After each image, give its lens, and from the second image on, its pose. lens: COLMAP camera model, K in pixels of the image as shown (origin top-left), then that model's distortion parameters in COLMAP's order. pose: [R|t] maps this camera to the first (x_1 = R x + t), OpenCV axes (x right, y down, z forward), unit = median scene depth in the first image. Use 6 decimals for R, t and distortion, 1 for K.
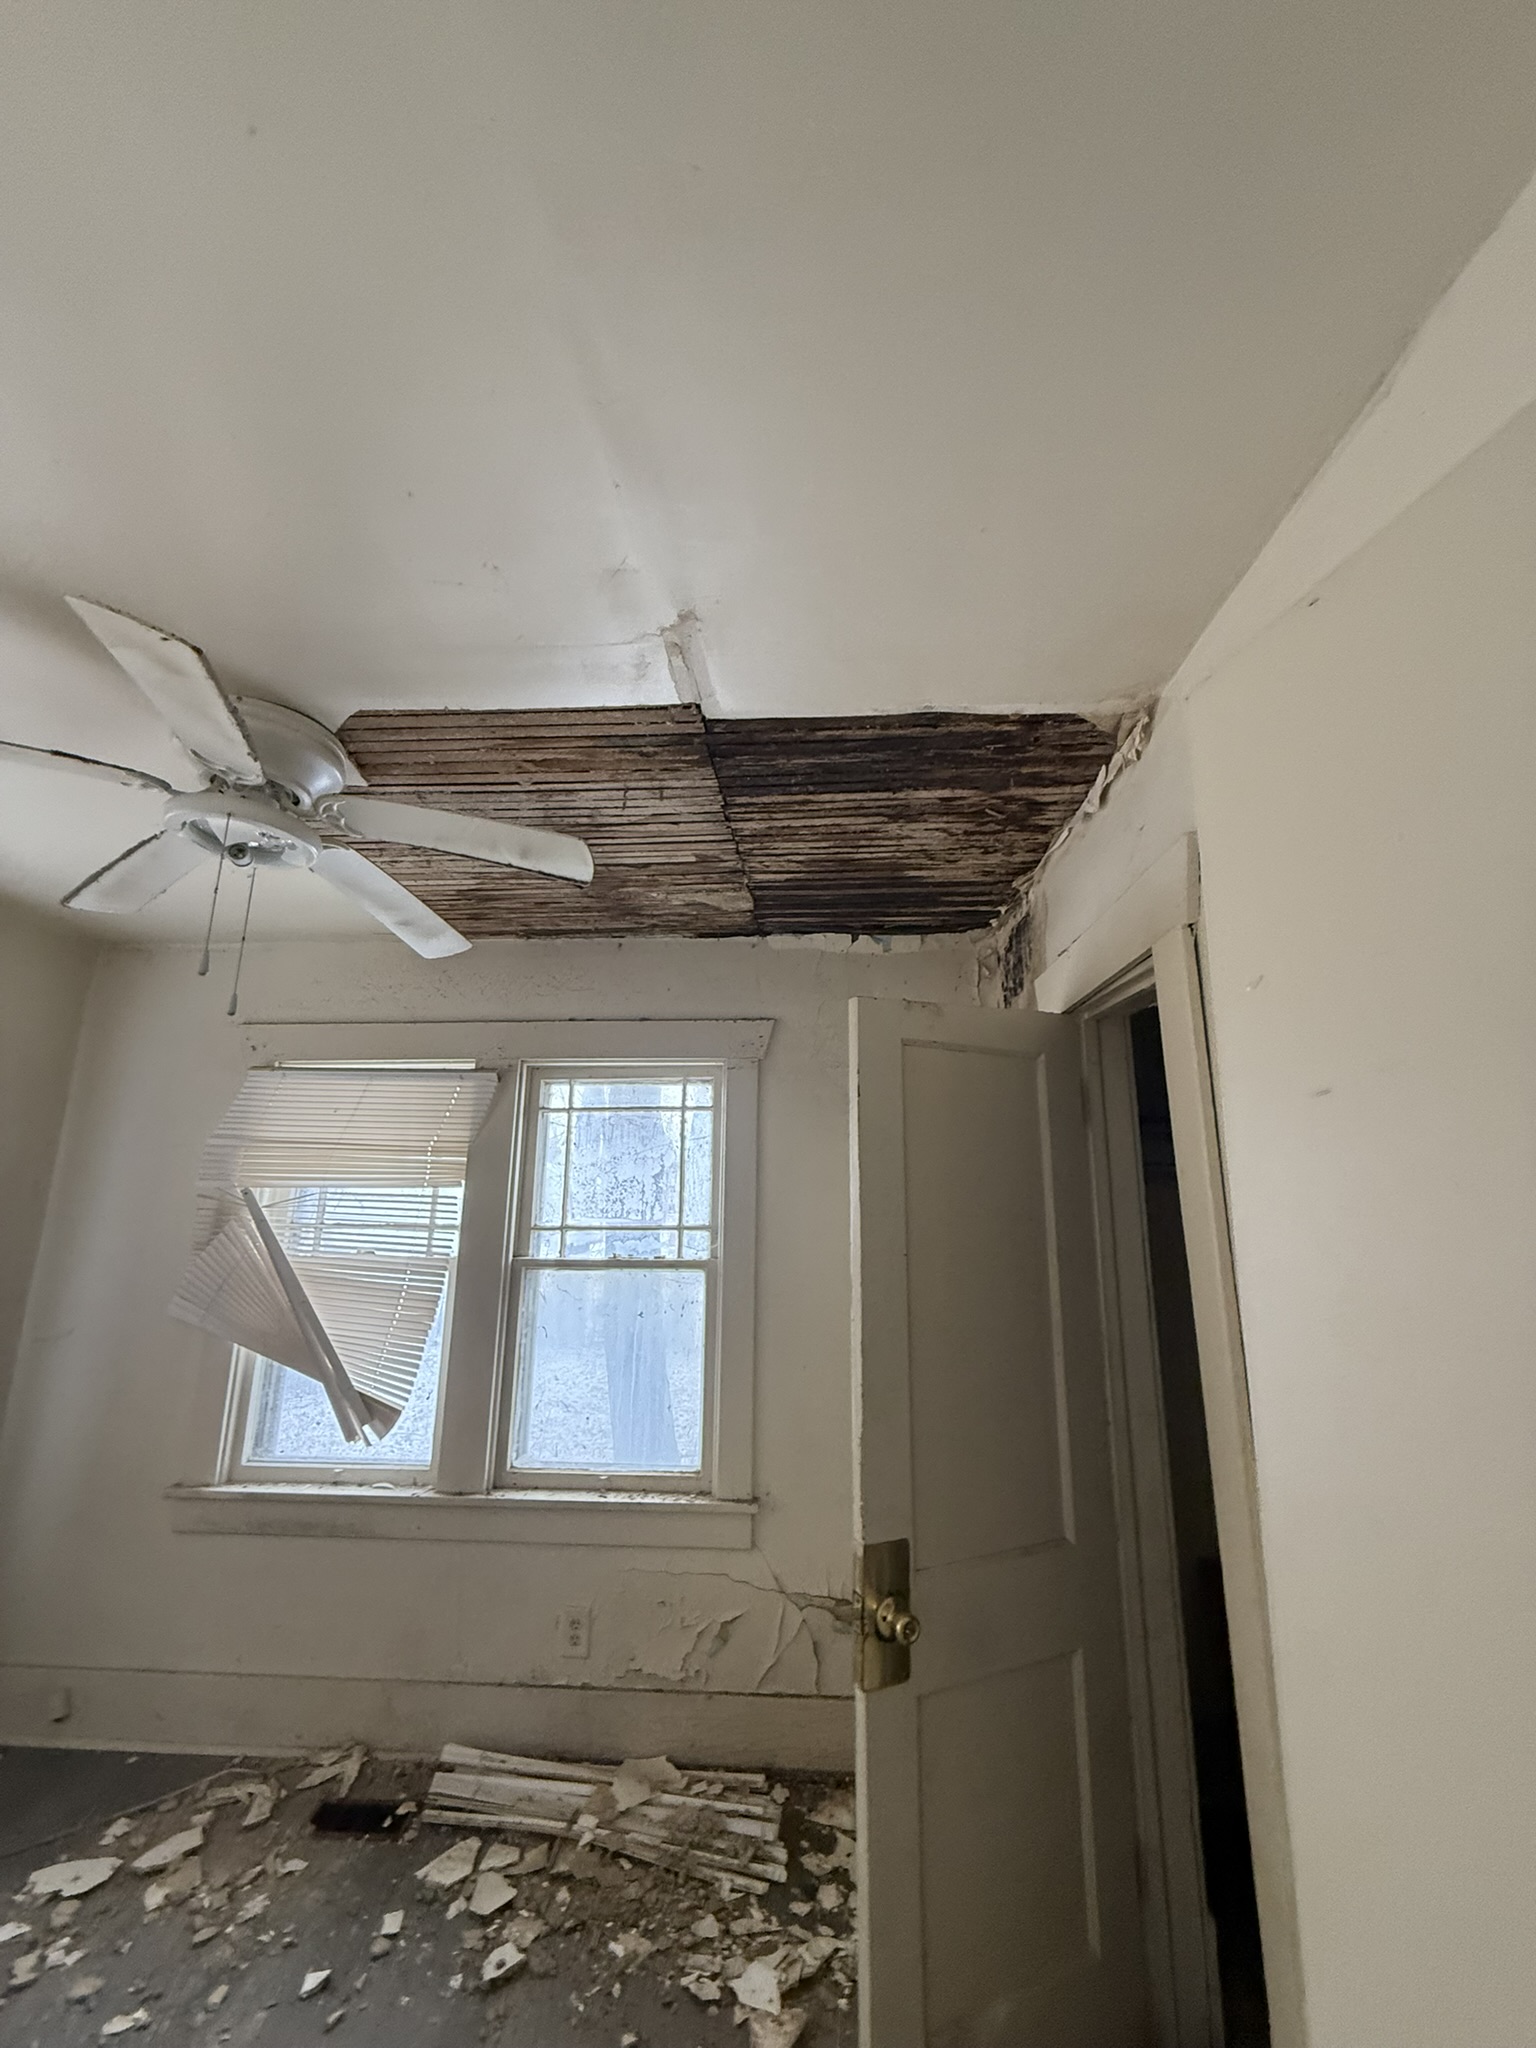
lens RADIAL K [[820.6, 0, 776.8], [0, 820.6, 1025.4], [0, 0, 1]] dist [0.001233, 0.000306]
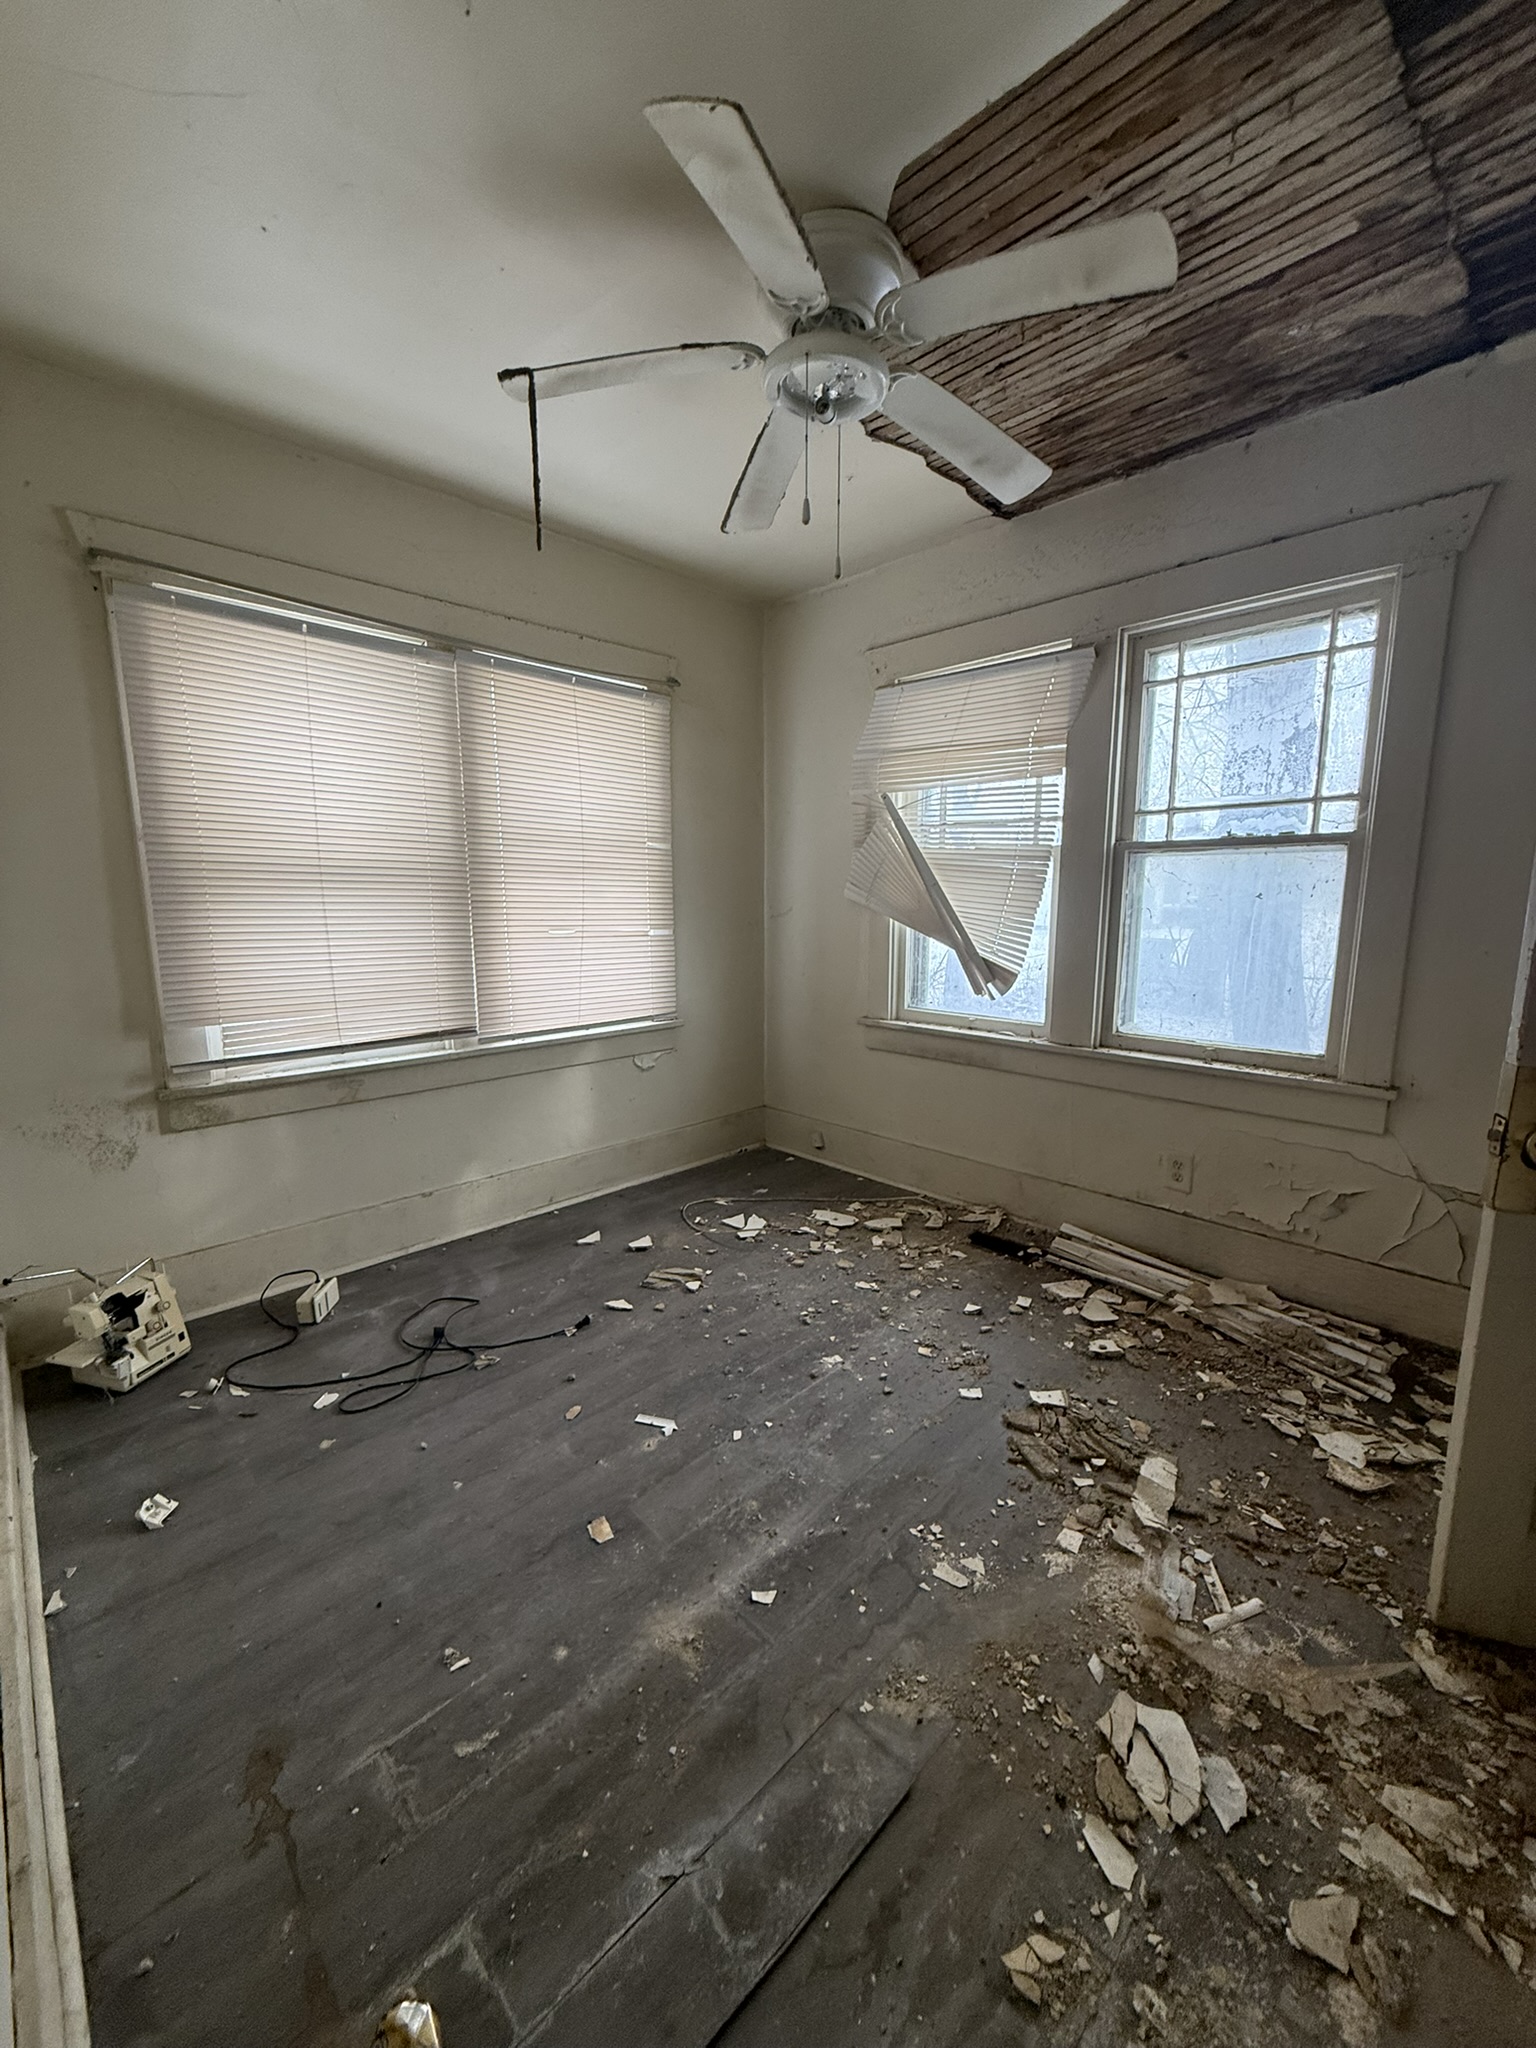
lens RADIAL K [[820.6, 0, 767.0], [0, 820.6, 1020.2], [0, 0, 1]] dist [0.001233, 0.000306]
pose [[0.742378, 0.097521, -0.662845, 0.055552], [0.154901, 0.937560, 0.311426, 0.130298], [0.651828, -0.333871, 0.680919, -0.034800]]
